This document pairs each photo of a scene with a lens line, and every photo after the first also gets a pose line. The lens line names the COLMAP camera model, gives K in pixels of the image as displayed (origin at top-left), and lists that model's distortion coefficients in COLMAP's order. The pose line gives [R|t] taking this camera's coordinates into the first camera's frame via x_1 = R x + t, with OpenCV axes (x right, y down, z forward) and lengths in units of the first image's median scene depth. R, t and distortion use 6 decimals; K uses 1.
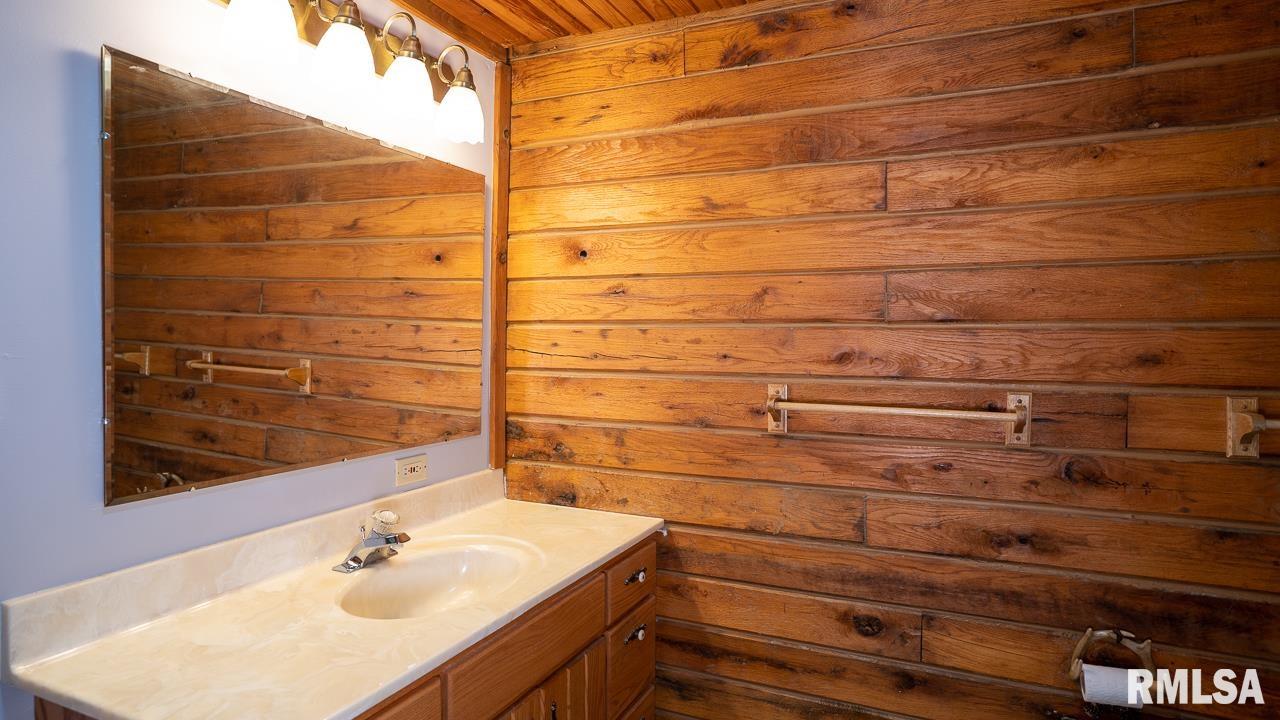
lens RADIAL K [[701.8, 0, 637.9], [0, 701.8, 359.8], [0, 0, 1]] dist [-0.048721, 0.034272]
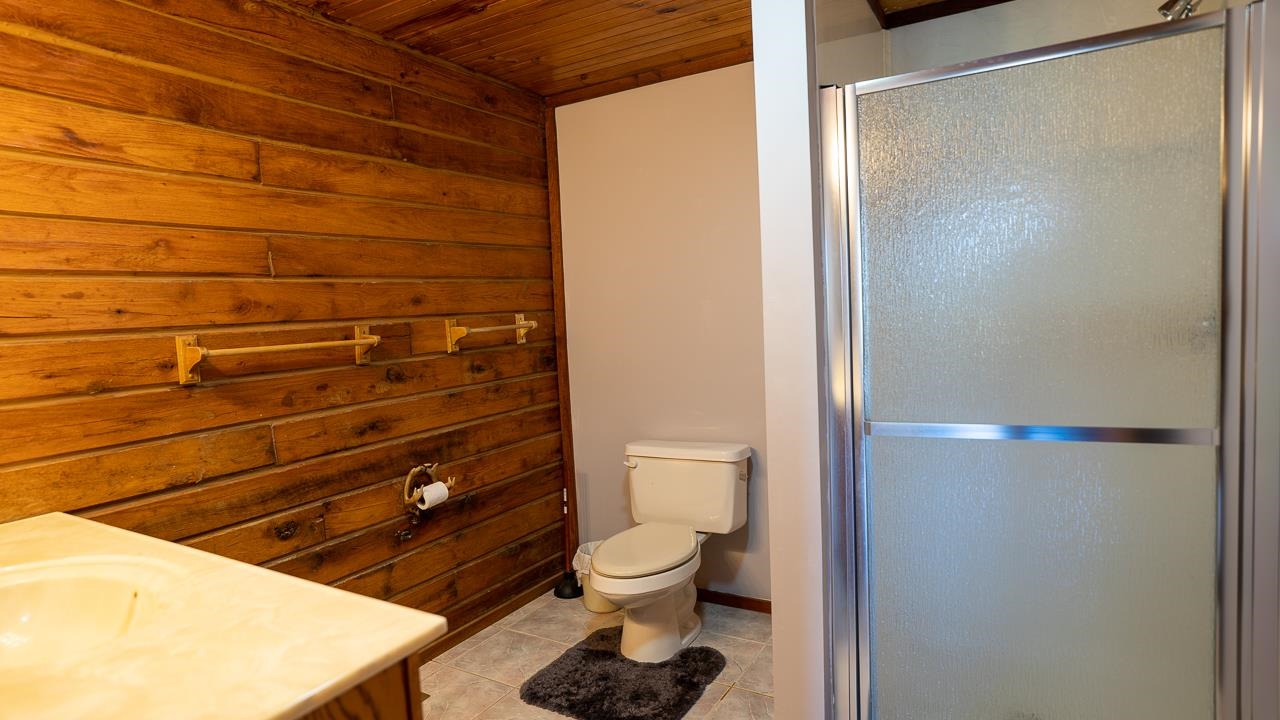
lens RADIAL K [[701.8, 0, 640.0], [0, 701.8, 359.5], [0, 0, 1]] dist [-0.048721, 0.034272]
pose [[0.102873, -0.087228, 0.990862, -0.752305], [0.077144, 0.993847, 0.079481, 0.040861], [-0.991698, 0.068263, 0.108969, 0.241708]]
